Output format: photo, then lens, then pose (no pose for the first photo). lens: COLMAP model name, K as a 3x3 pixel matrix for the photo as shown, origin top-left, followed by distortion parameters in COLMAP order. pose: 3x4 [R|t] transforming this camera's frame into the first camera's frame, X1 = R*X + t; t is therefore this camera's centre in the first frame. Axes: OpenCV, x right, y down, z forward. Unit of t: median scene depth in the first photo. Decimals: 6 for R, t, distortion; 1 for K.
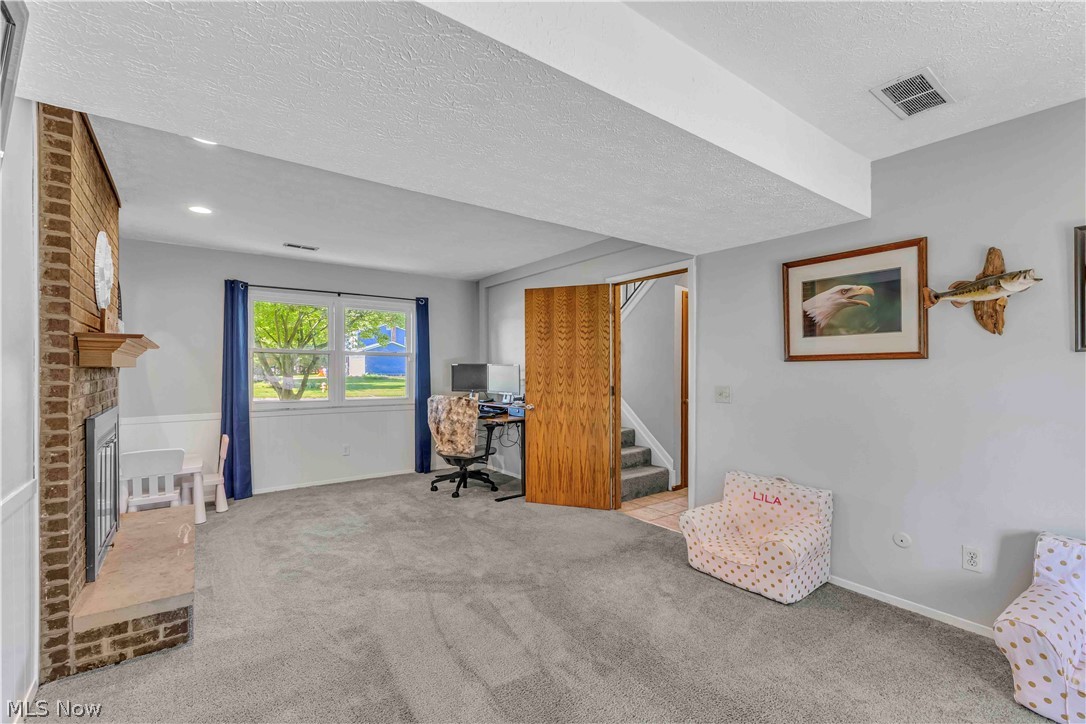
lens RADIAL K [[475.8, 0, 542.1], [0, 475.8, 367.9], [0, 0, 1]] dist [0.000831, -0.000787]
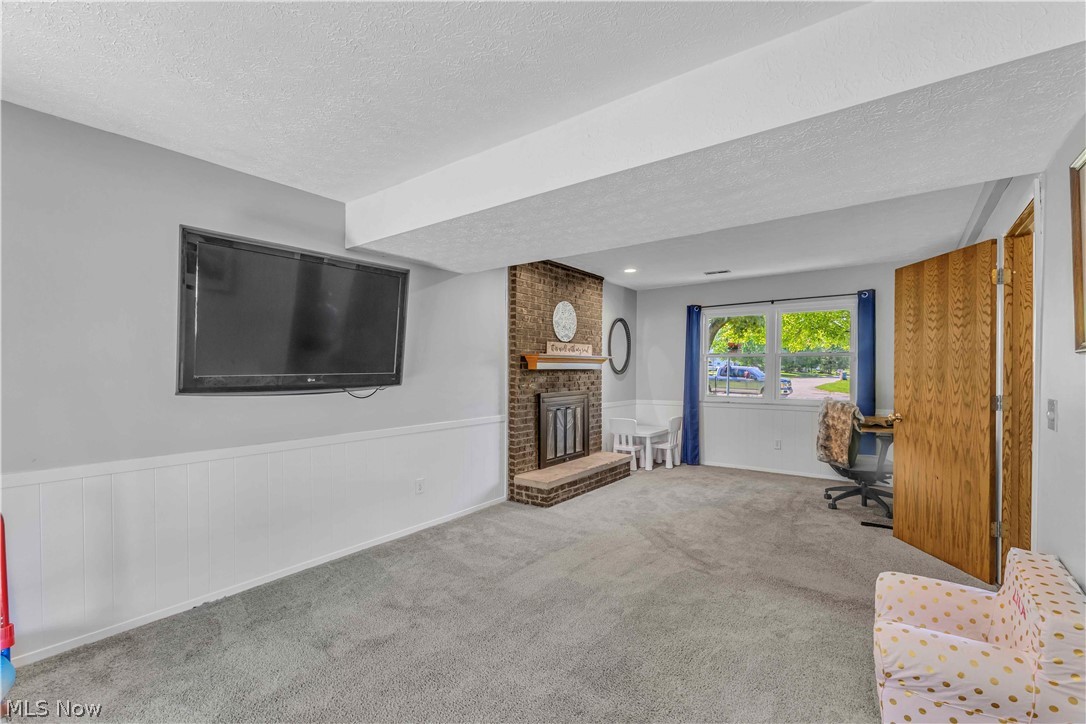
lens RADIAL K [[475.8, 0, 540.4], [0, 475.8, 367.8], [0, 0, 1]] dist [0.000831, -0.000787]
pose [[0.274853, -0.005725, -0.961469, 0.601009], [0.004291, 0.999980, -0.004727, 0.000598], [0.961477, -0.002827, 0.274872, 0.222230]]
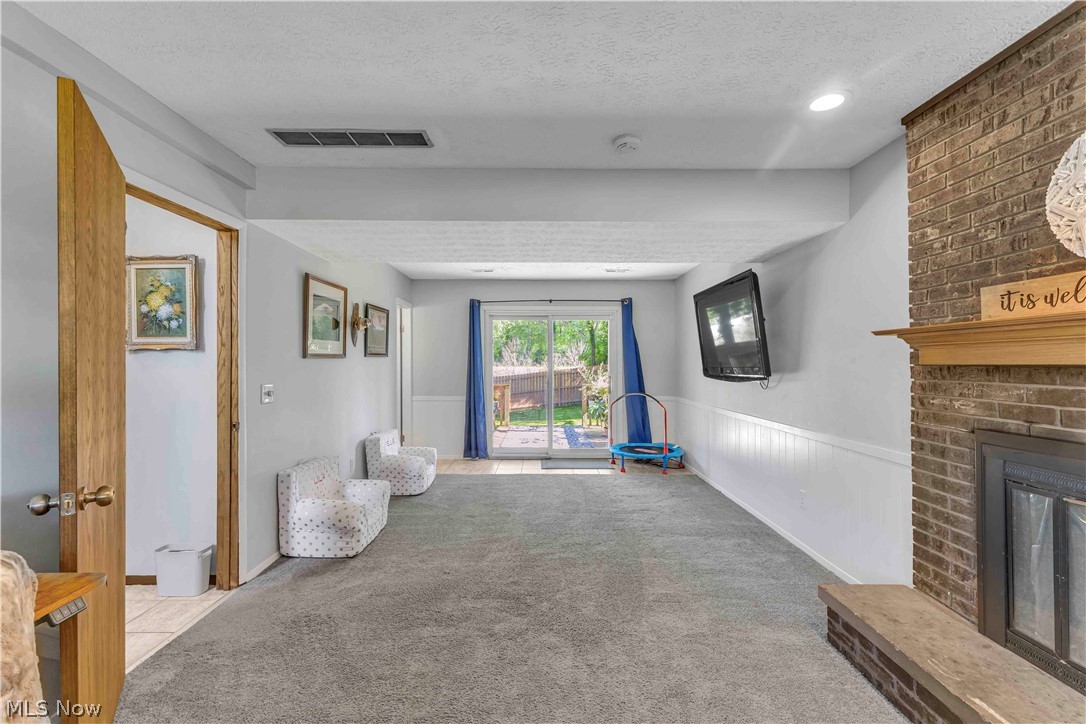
lens RADIAL K [[475.8, 0, 542.3], [0, 475.8, 360.1], [0, 0, 1]] dist [0.000831, -0.000787]
pose [[-0.799043, -0.001868, 0.601271, -0.440997], [-0.007334, 0.999951, -0.006639, 0.000480], [-0.601229, -0.009715, -0.799018, 1.116293]]
